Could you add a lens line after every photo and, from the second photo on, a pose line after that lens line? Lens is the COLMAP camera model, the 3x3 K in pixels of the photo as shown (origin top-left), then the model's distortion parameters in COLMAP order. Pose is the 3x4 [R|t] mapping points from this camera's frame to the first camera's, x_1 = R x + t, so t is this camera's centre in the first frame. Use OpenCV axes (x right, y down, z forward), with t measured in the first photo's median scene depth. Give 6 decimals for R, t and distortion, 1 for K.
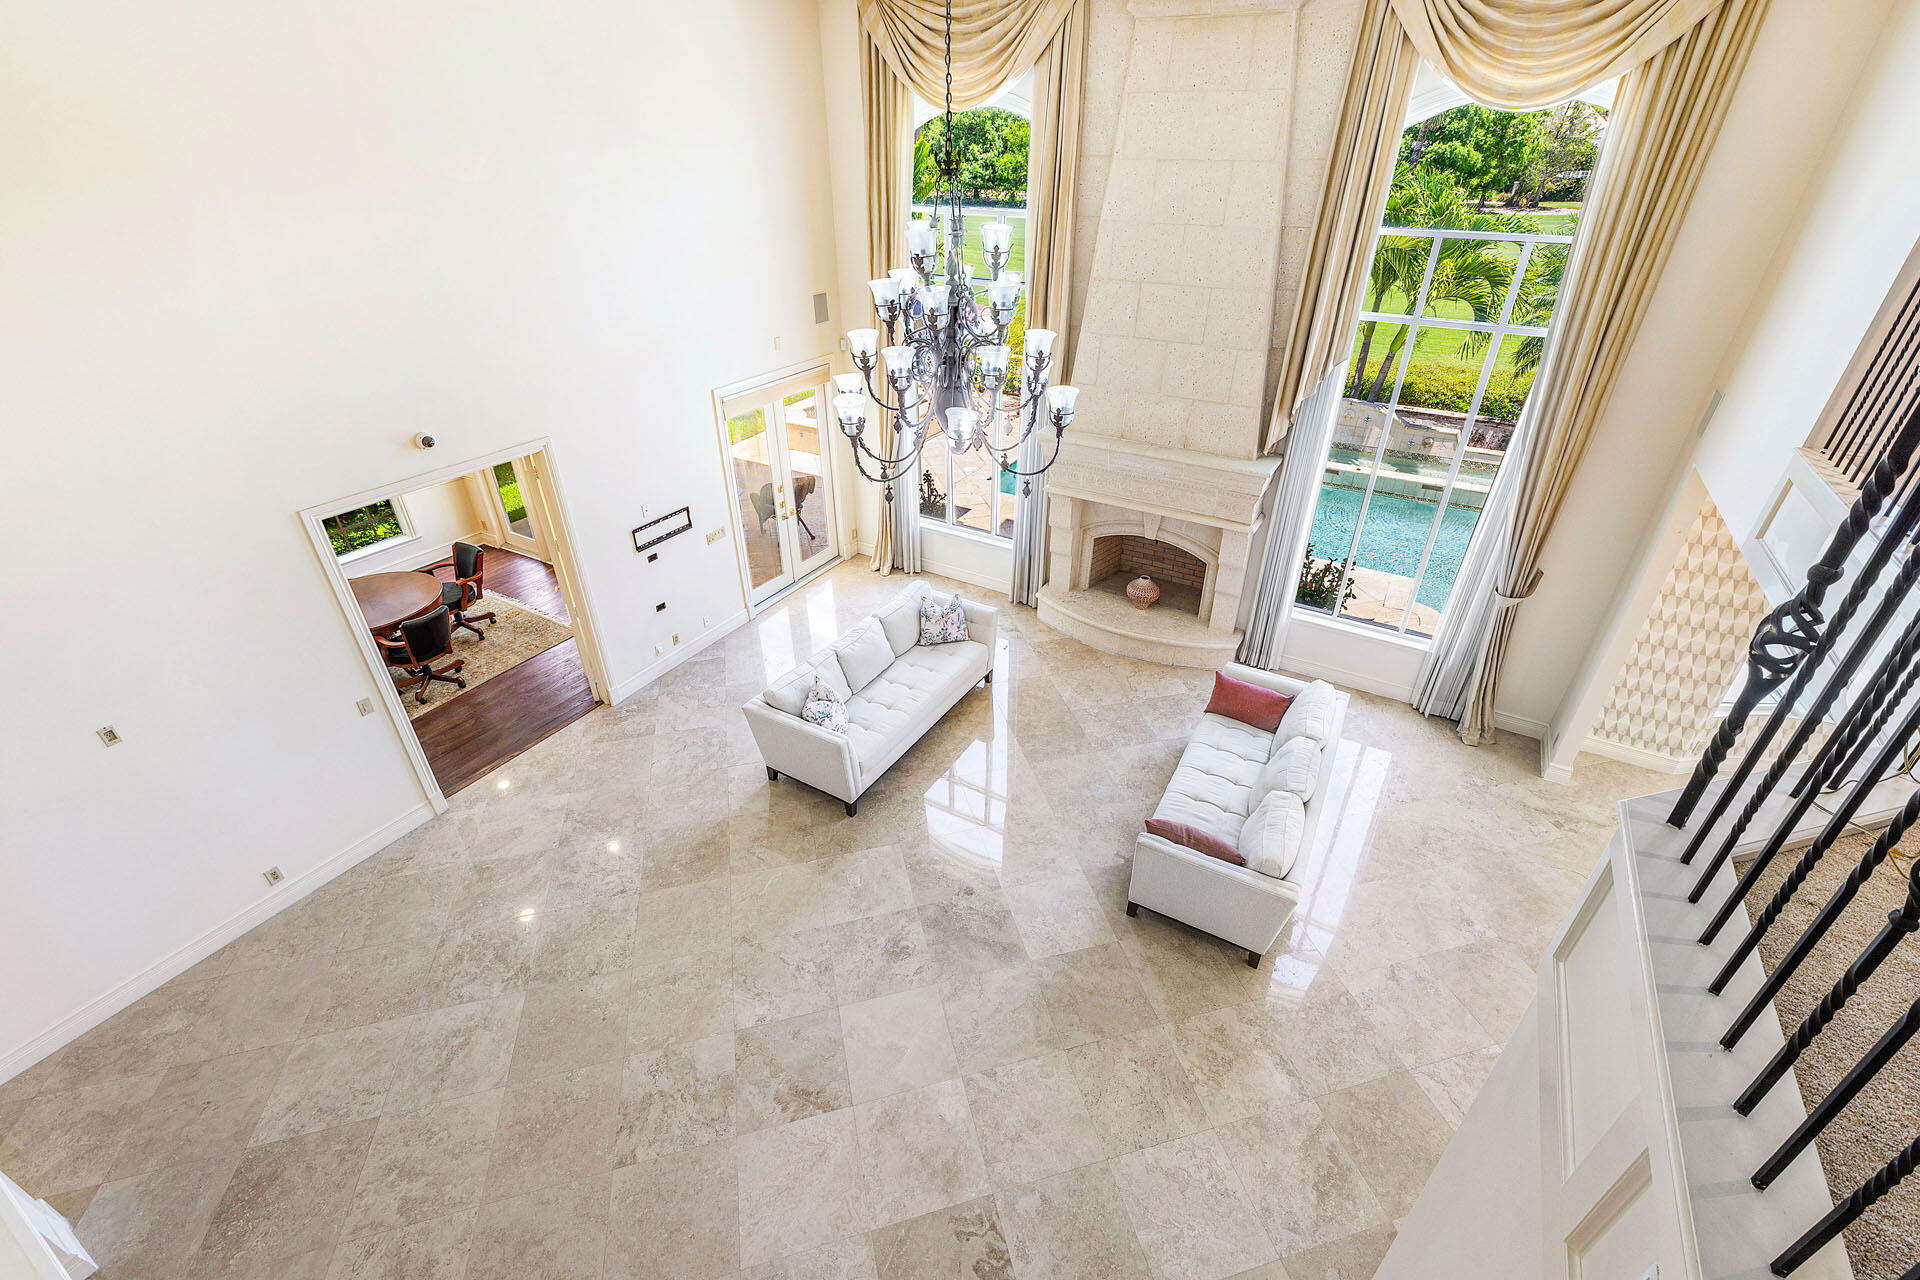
lens RADIAL K [[827.3, 0, 958.6], [0, 827.3, 653.0], [0, 0, 1]] dist [-0.000024, -0.000061]
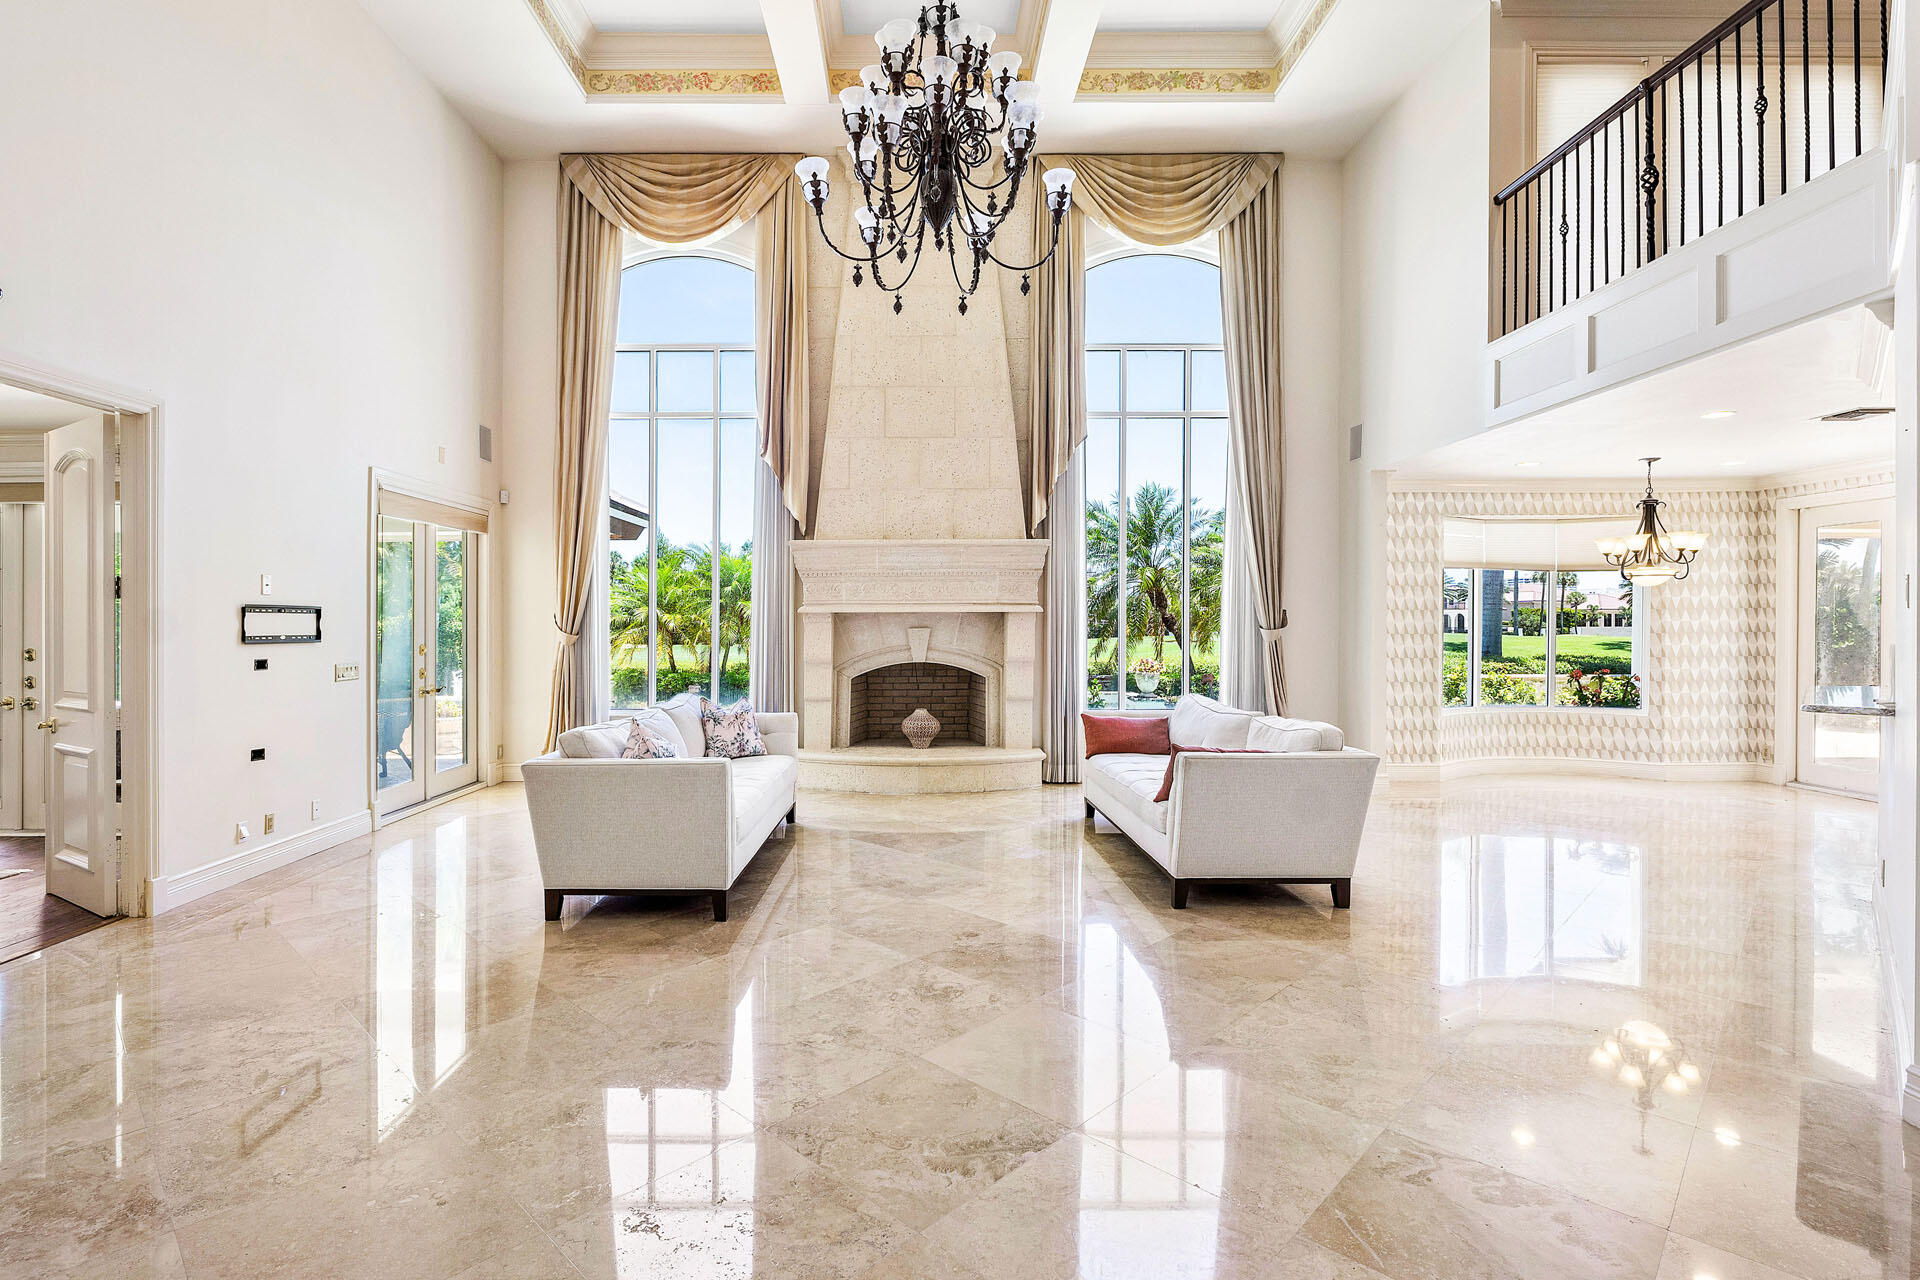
lens RADIAL K [[929.2, 0, 923.4], [0, 929.2, 622.4], [0, 0, 1]] dist [-0.014729, 0.000330]
pose [[0.862710, -0.002993, 0.505691, -0.305466], [0.268770, 0.849769, -0.453492, 0.316925], [-0.428363, 0.527147, 0.733908, 0.280050]]
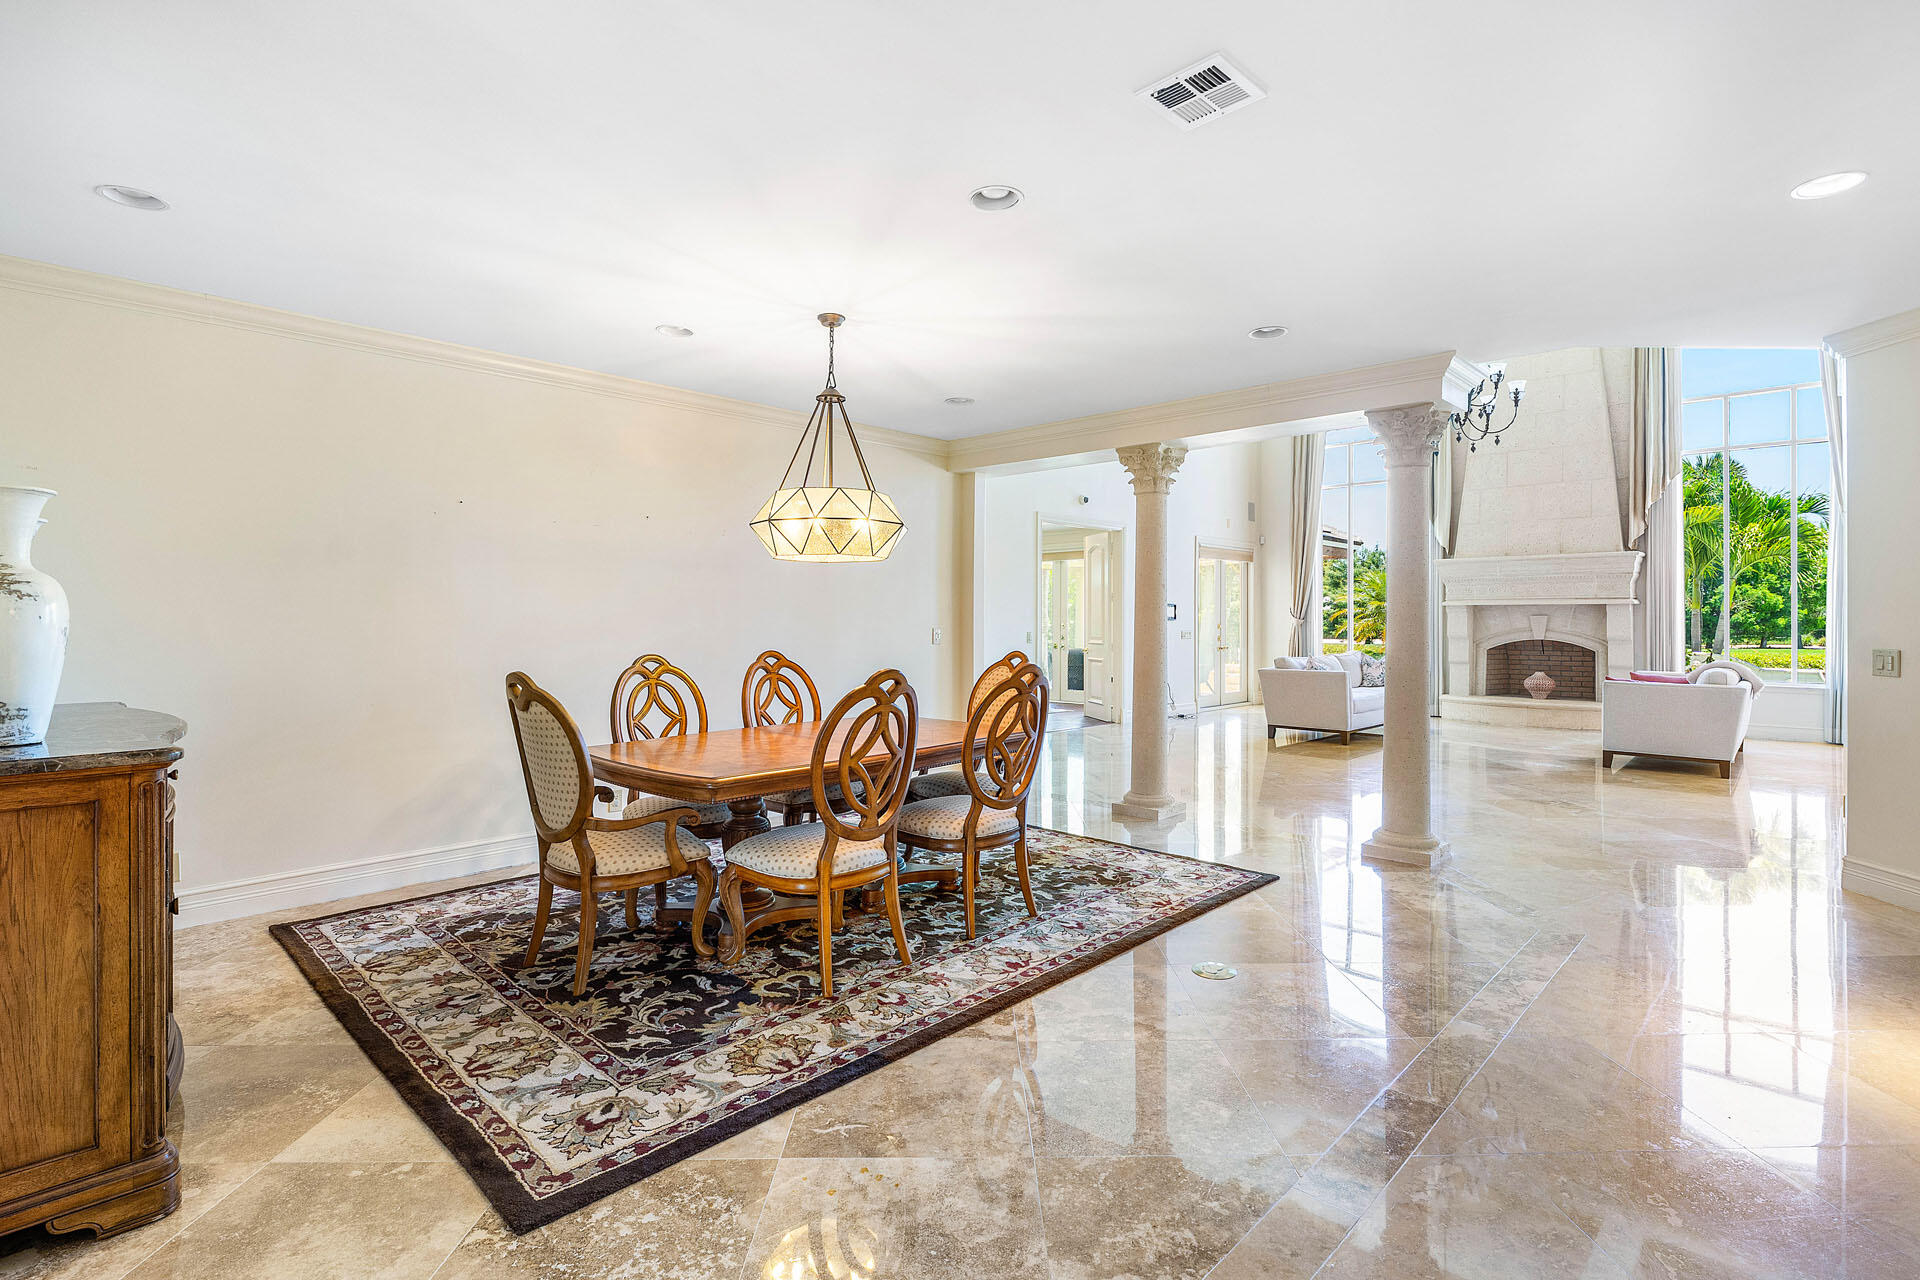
lens RADIAL K [[895.5, 0, 950.7], [0, 895.5, 610.5], [0, 0, 1]] dist [0.002602, -0.013726]
pose [[0.967266, -0.001946, -0.253756, -0.333818], [-0.133799, 0.845767, -0.516503, 0.742989], [0.215624, 0.533549, 0.817822, -0.384285]]
